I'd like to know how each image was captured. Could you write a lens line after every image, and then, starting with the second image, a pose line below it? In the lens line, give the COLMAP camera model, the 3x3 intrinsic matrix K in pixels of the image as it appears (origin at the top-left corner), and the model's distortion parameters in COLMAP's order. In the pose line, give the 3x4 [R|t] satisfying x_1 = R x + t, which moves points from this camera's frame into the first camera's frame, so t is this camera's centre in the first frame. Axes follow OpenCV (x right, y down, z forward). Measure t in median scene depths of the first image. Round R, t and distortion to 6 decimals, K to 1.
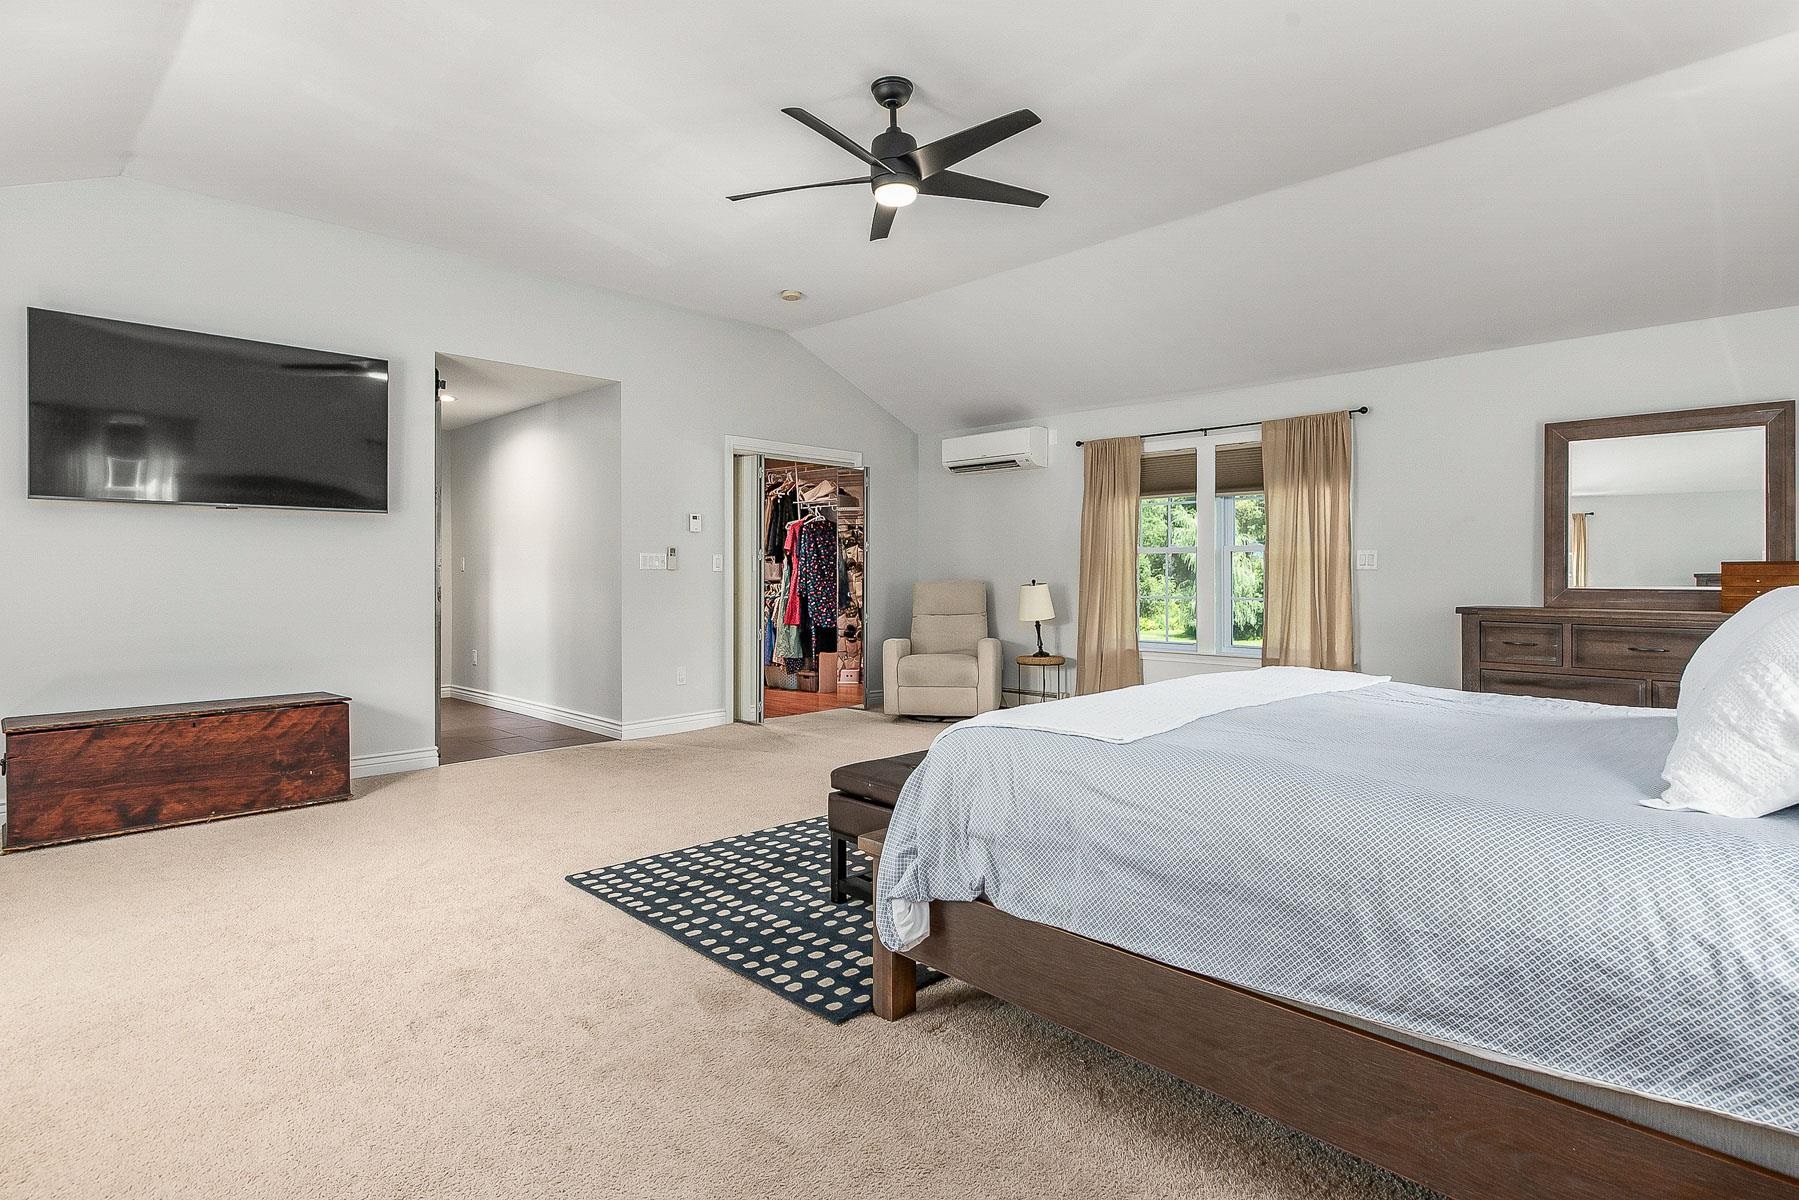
lens RADIAL K [[939.6, 0, 888.1], [0, 939.6, 577.0], [0, 0, 1]] dist [0.021721, 0.000010]
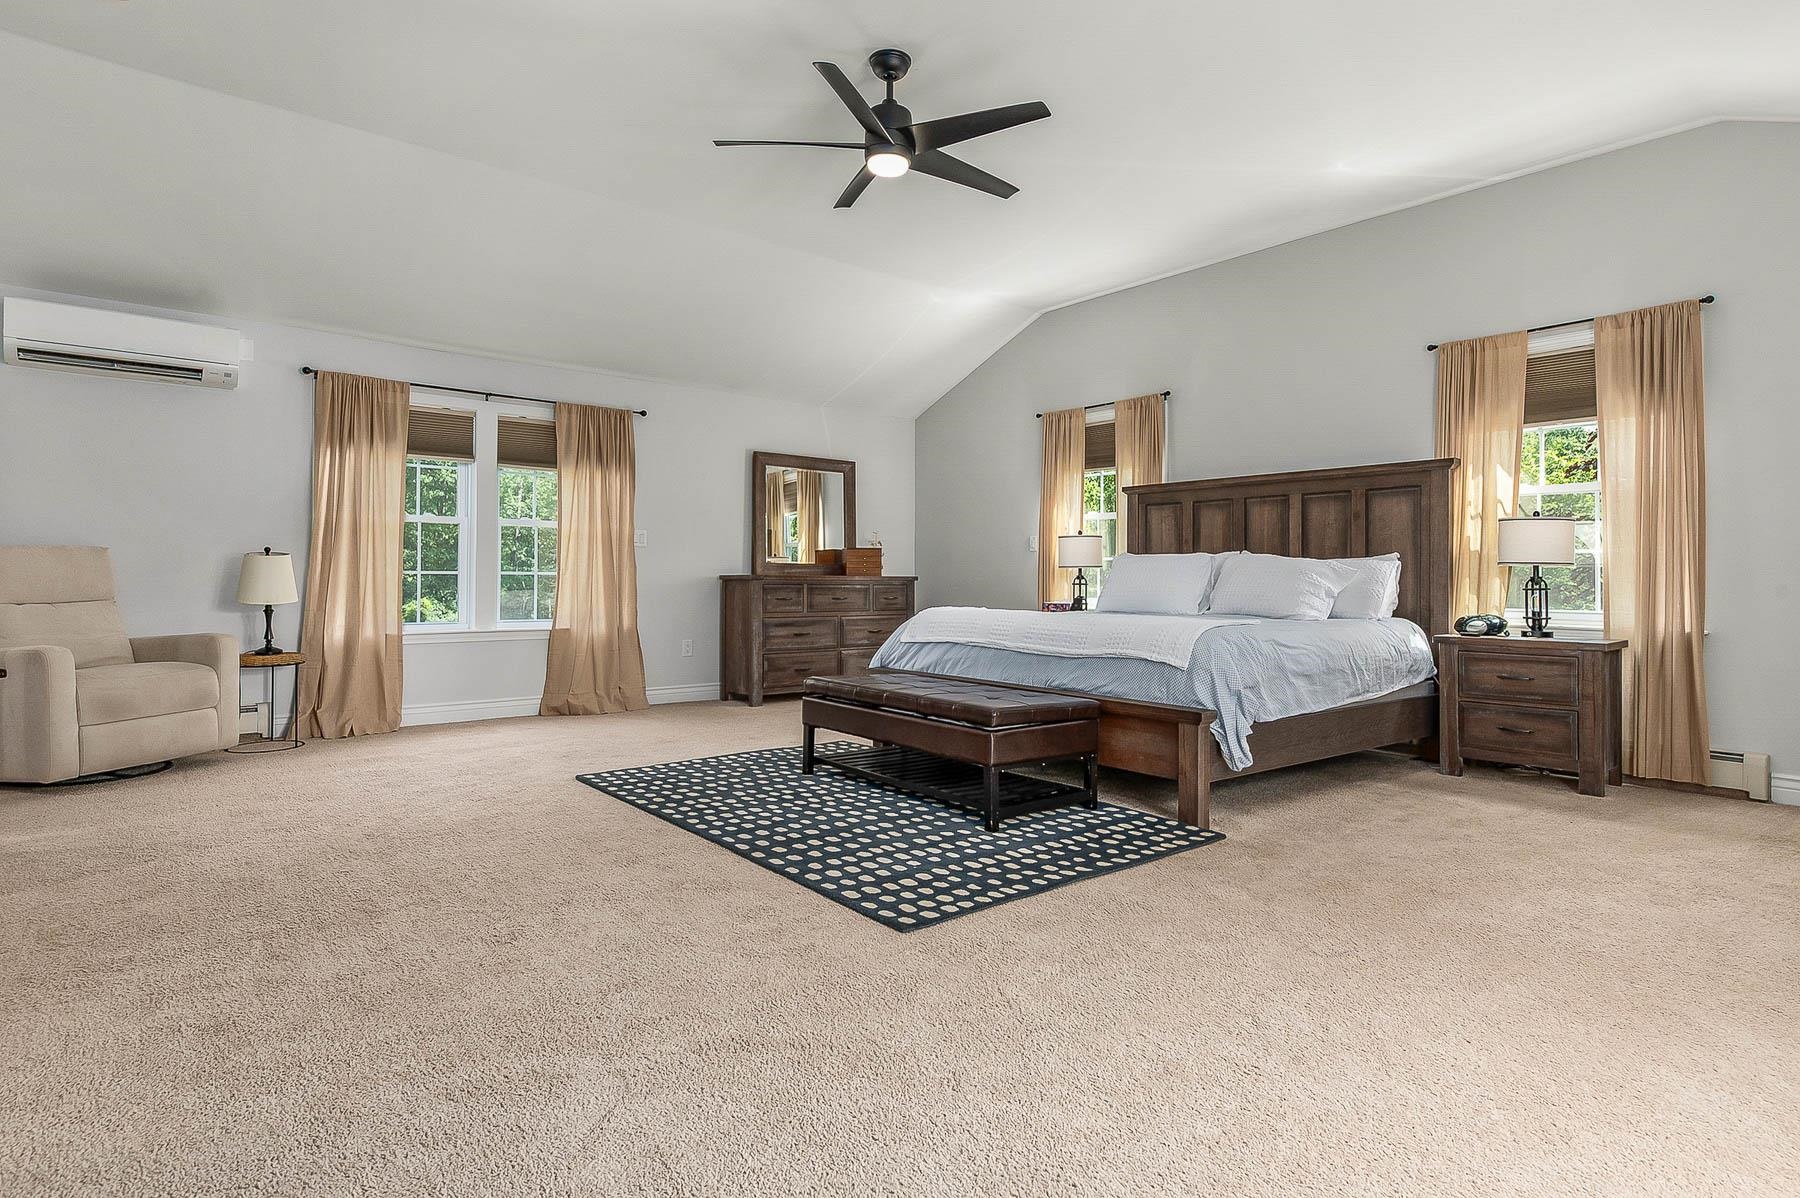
lens RADIAL K [[940.2, 0, 888.6], [0, 940.2, 576.0], [0, 0, 1]] dist [0.021721, 0.000010]
pose [[0.086296, 0.000783, 0.996269, -1.018599], [-0.005312, 0.999986, -0.000326, 0.043722], [-0.996255, -0.005264, 0.086299, 0.906347]]
